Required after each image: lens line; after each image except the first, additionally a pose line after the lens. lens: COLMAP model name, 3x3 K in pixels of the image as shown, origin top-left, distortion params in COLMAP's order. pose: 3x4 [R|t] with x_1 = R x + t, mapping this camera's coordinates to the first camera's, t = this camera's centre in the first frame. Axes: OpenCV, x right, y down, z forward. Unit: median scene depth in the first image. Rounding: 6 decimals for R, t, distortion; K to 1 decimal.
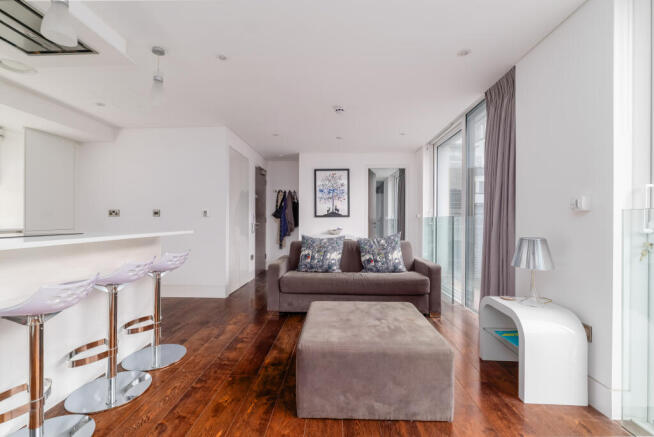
lens RADIAL K [[283.9, 0, 313.2], [0, 283.9, 218.8], [0, 0, 1]] dist [-0.001890, -0.000421]
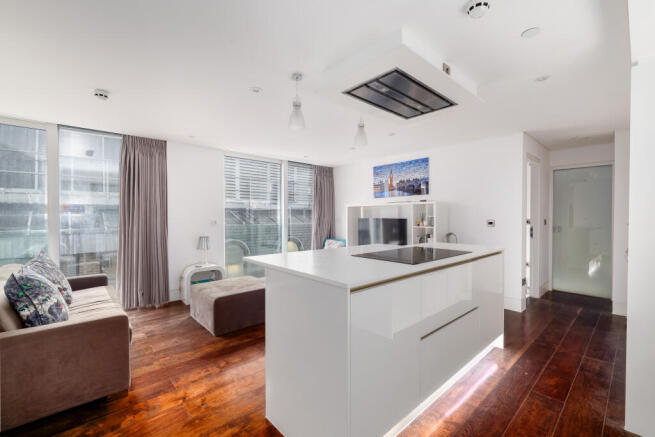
lens RADIAL K [[282.0, 0, 317.0], [0, 282.0, 220.3], [0, 0, 1]] dist [-0.021397, 0.000086]
pose [[-0.680485, -0.012377, 0.732658, -0.801036], [-0.001460, 0.999878, 0.015535, -0.051482], [-0.732761, 0.009502, -0.680420, 0.981700]]
